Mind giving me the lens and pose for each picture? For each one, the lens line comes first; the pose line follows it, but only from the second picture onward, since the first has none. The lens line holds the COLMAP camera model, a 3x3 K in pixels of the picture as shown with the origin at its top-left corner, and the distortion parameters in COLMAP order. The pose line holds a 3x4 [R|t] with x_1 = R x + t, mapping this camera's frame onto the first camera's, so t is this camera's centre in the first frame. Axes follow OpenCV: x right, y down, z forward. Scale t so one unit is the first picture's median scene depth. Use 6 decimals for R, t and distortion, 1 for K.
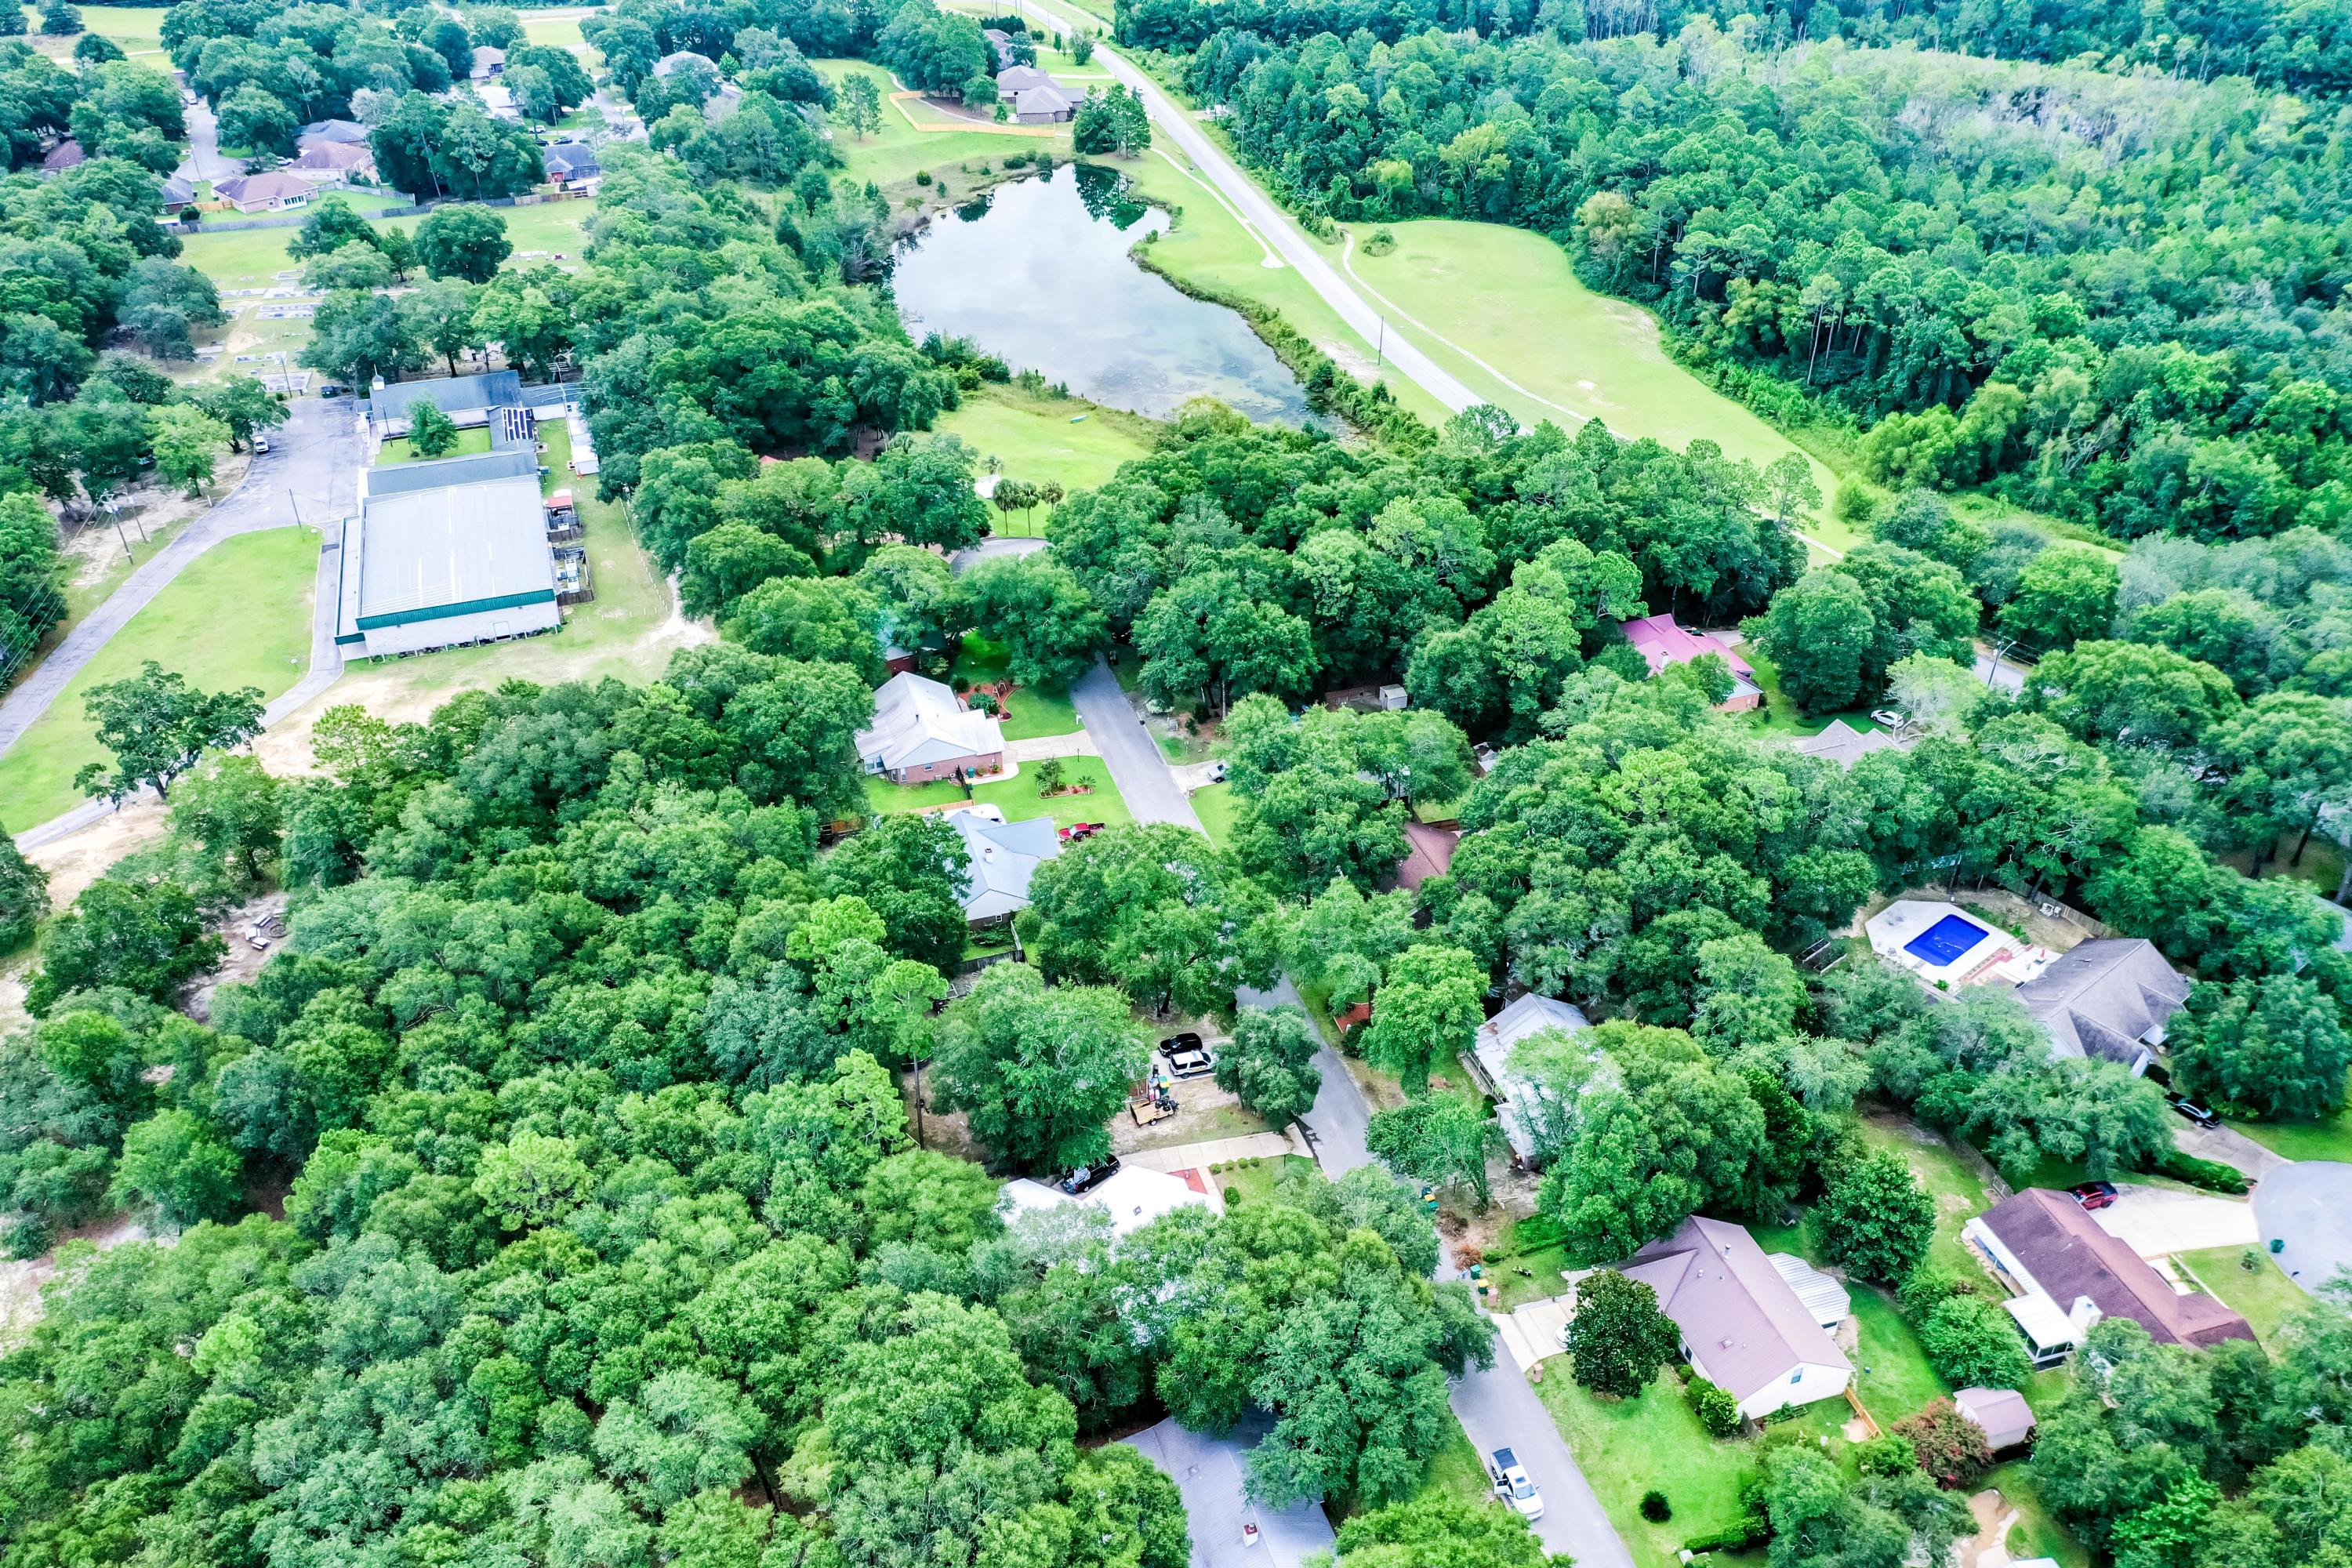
lens RADIAL K [[1882.9, 0, 1168.2], [0, 1882.9, 783.7], [0, 0, 1]] dist [0.025443, 0.004507]
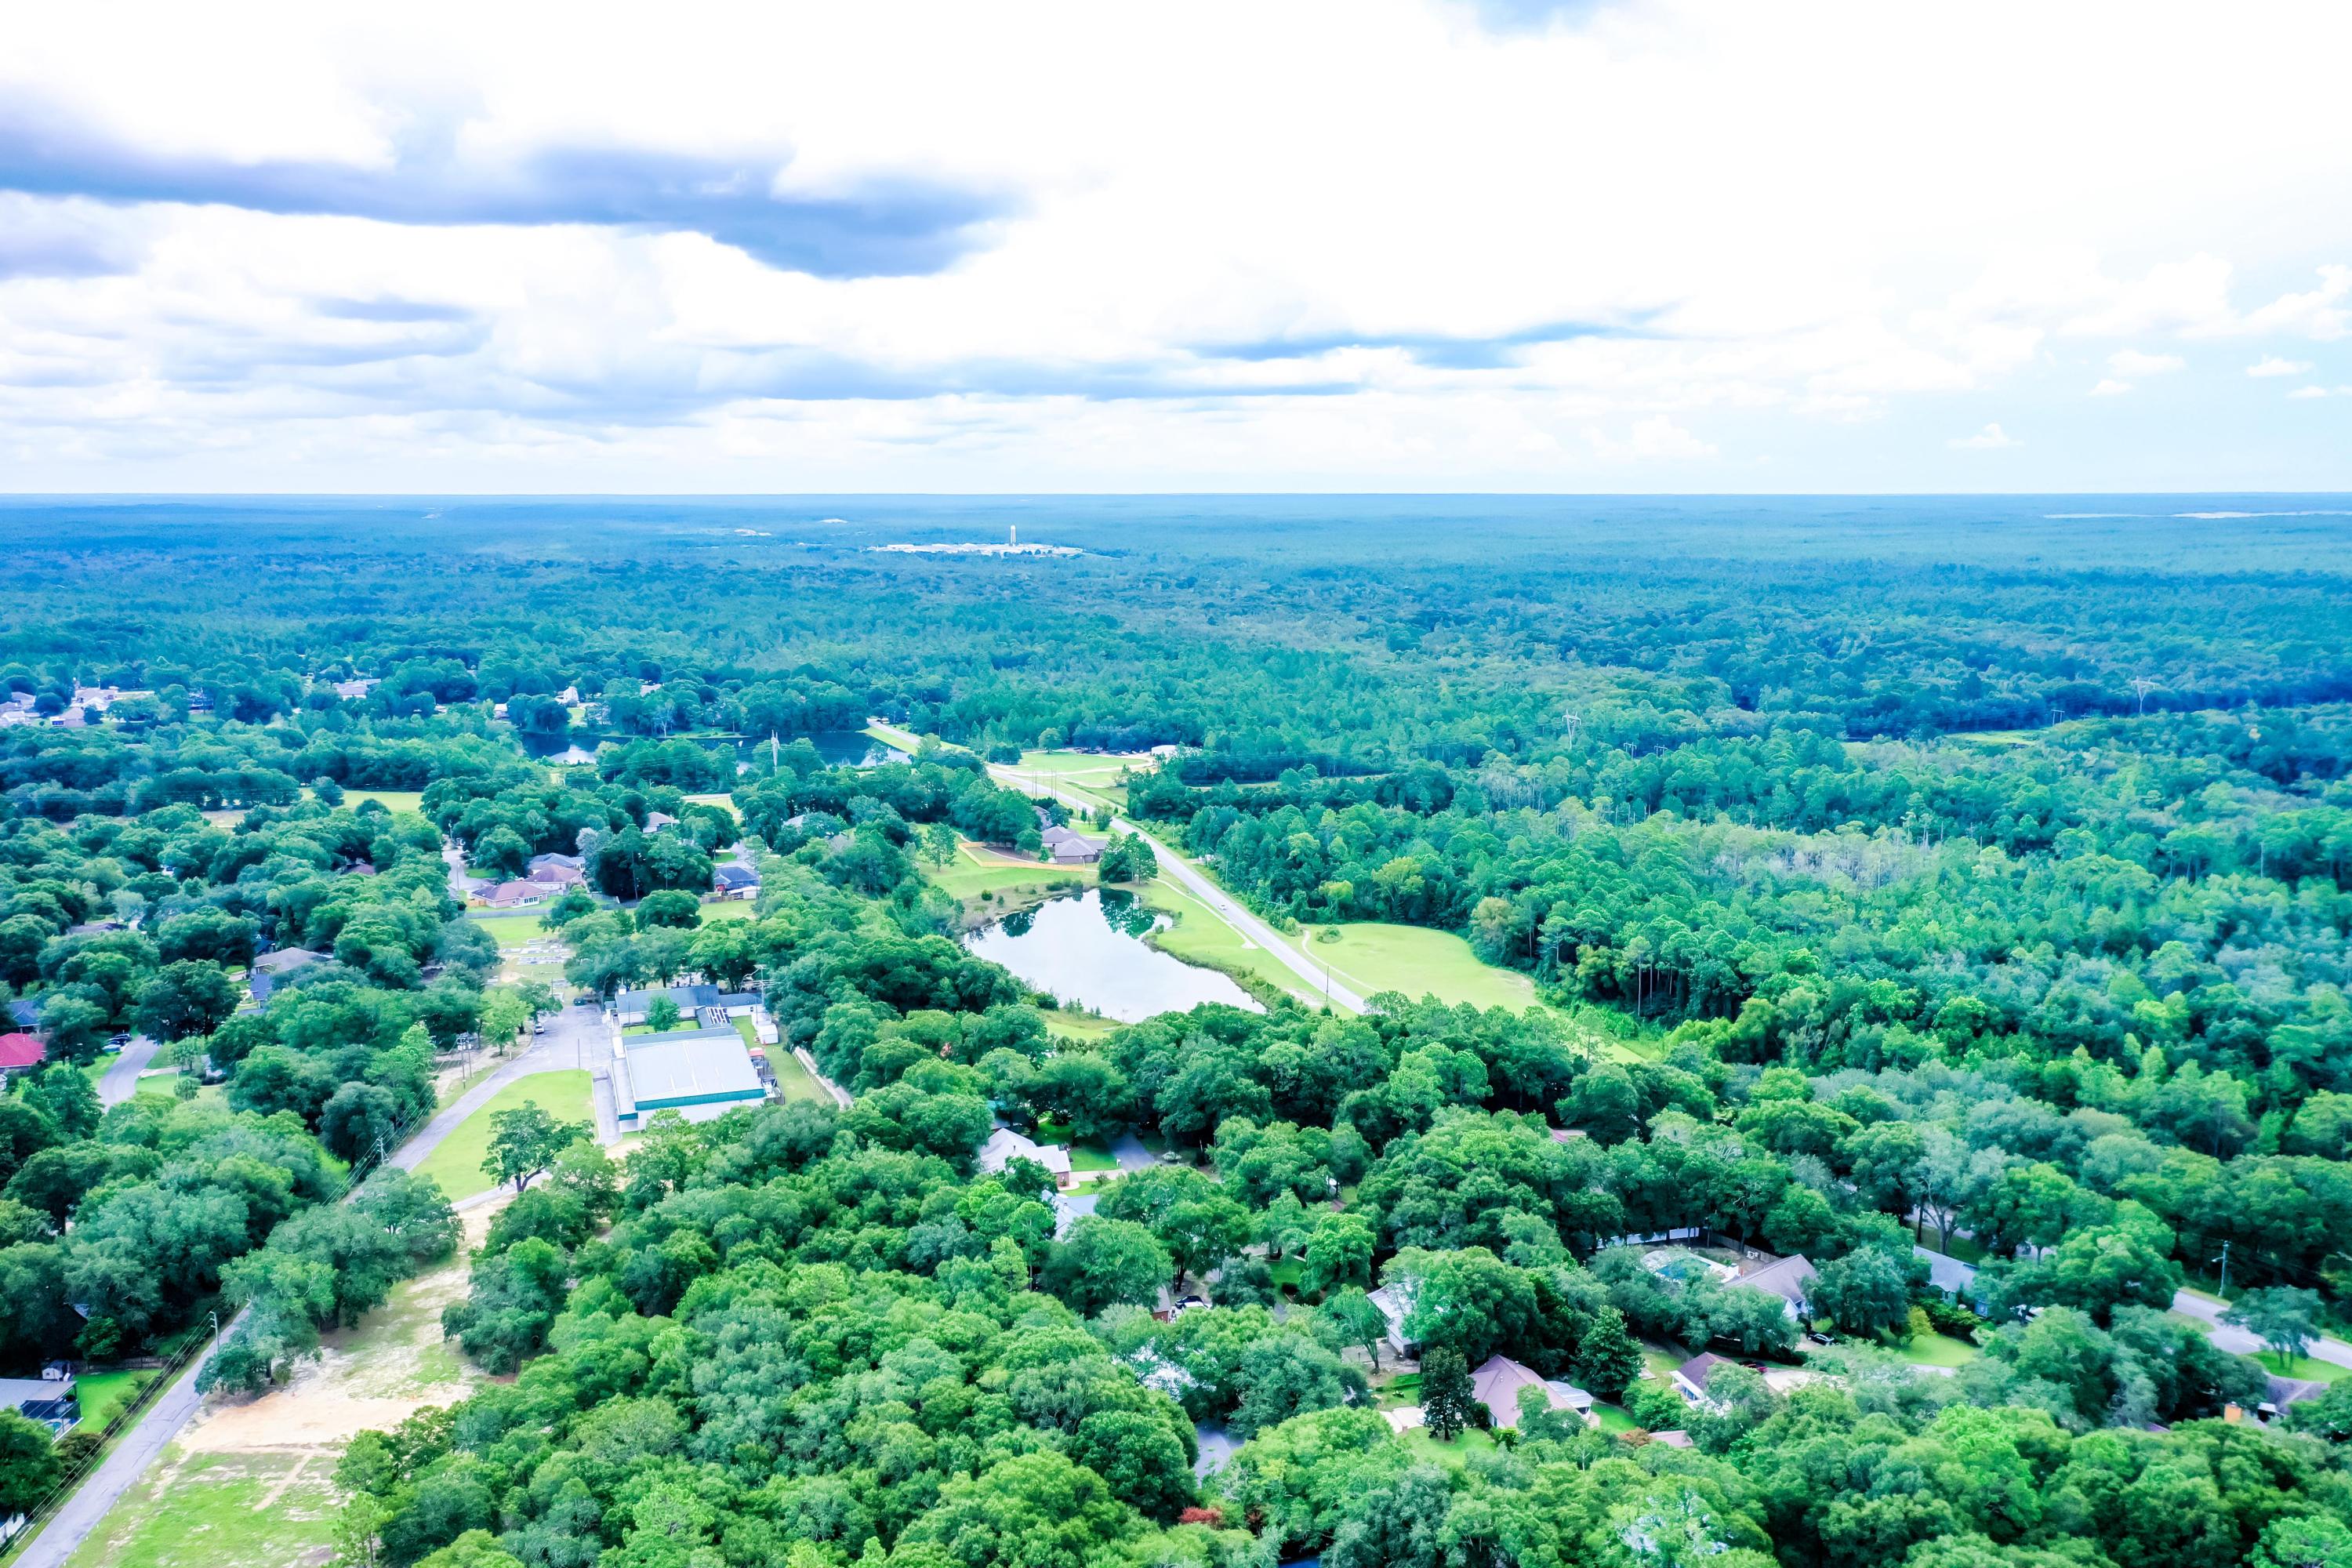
lens RADIAL K [[1882.9, 0, 1179.4], [0, 1882.9, 782.1], [0, 0, 1]] dist [0.025443, 0.004507]
pose [[0.999938, 0.005009, 0.009902, -0.010975], [-0.000489, 0.911385, -0.411555, 0.223182], [-0.011086, 0.411525, 0.911331, -0.354749]]
